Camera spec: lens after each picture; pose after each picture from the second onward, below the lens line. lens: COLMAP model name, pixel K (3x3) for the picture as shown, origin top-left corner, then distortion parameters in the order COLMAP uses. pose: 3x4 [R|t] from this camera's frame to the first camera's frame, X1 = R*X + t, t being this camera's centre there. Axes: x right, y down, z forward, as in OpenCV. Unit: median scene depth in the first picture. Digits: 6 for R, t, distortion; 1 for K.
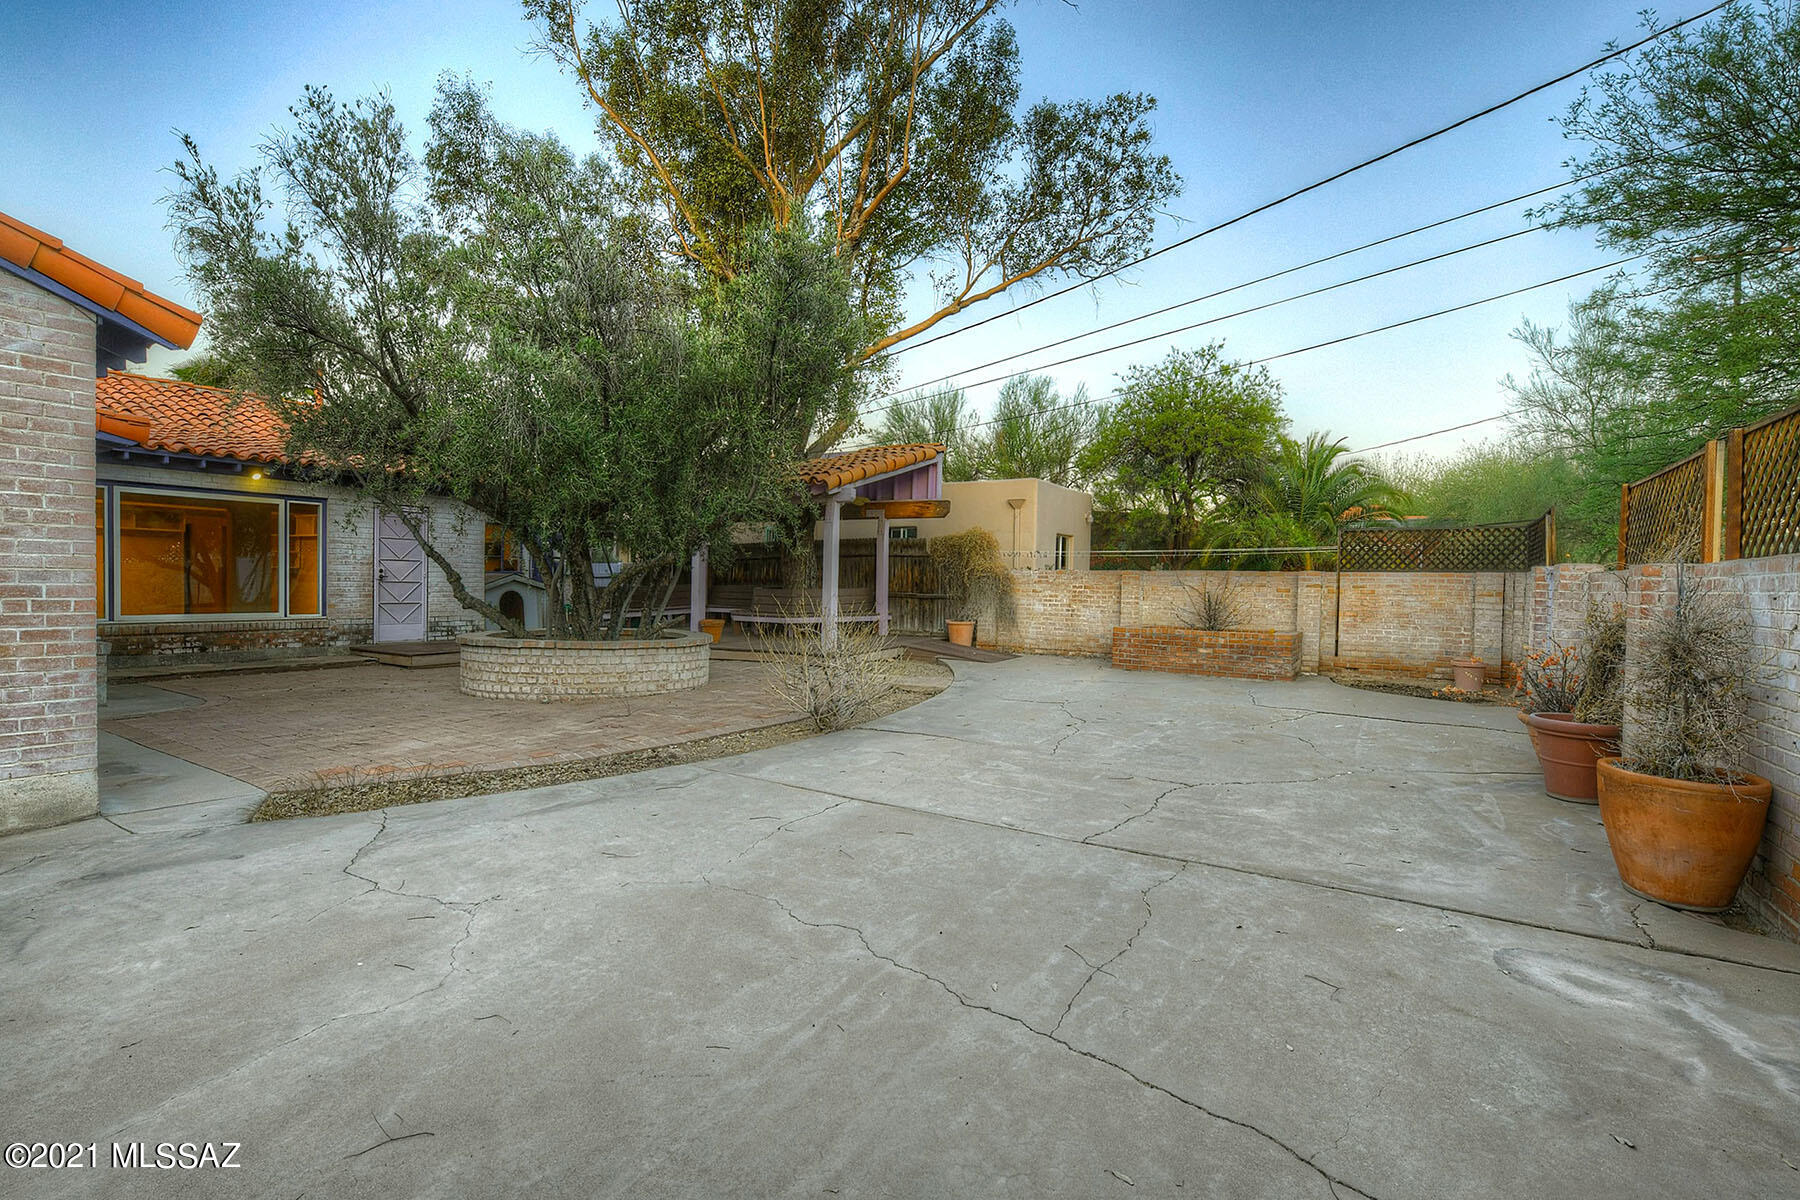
lens RADIAL K [[773.0, 0, 900.0], [0, 773.0, 600.0], [0, 0, 1]] dist [-0.001003, -0.000112]
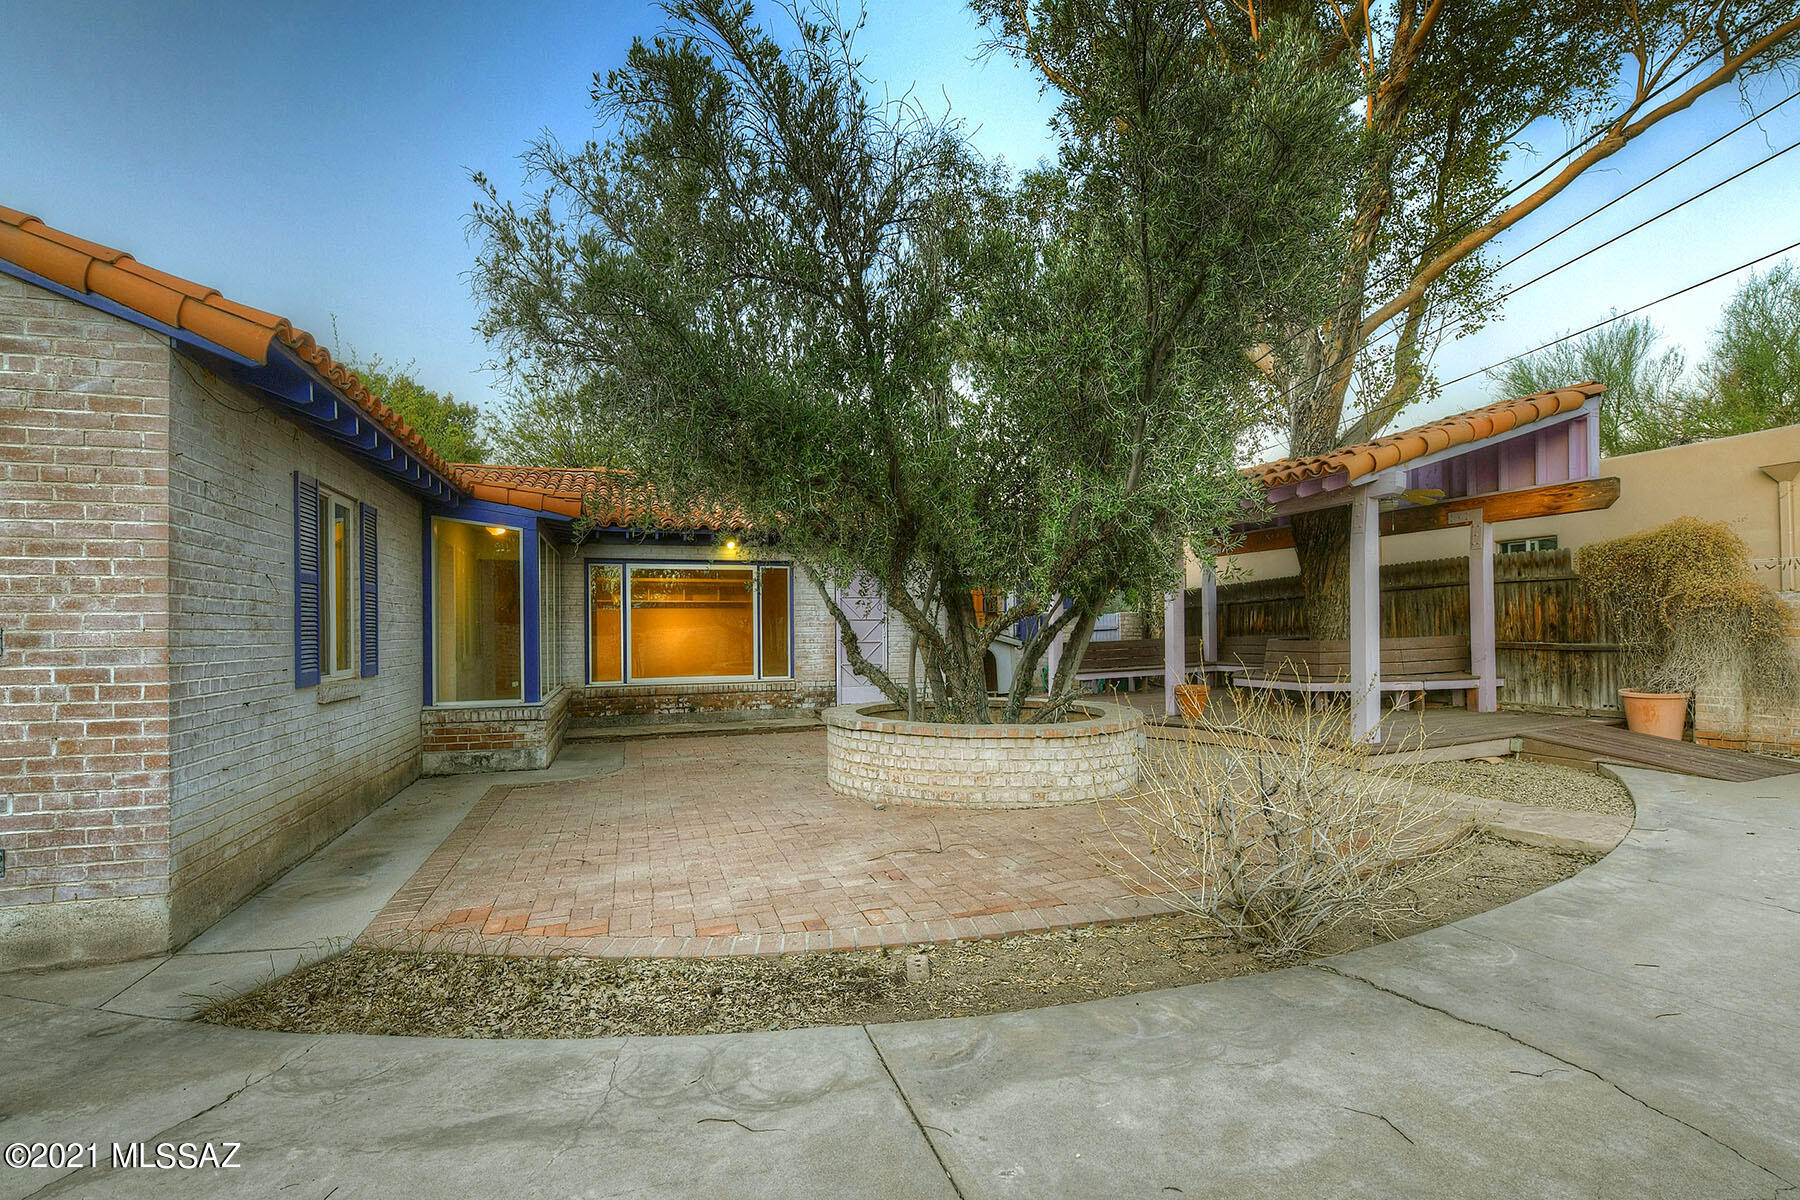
lens RADIAL K [[808.9, 0, 896.6], [0, 808.9, 627.8], [0, 0, 1]] dist [-0.014489, -0.000197]
pose [[0.773799, -0.031773, -0.632634, 0.028146], [0.012849, 0.999323, -0.034473, -0.007054], [0.633301, 0.018547, 0.773683, 0.280414]]
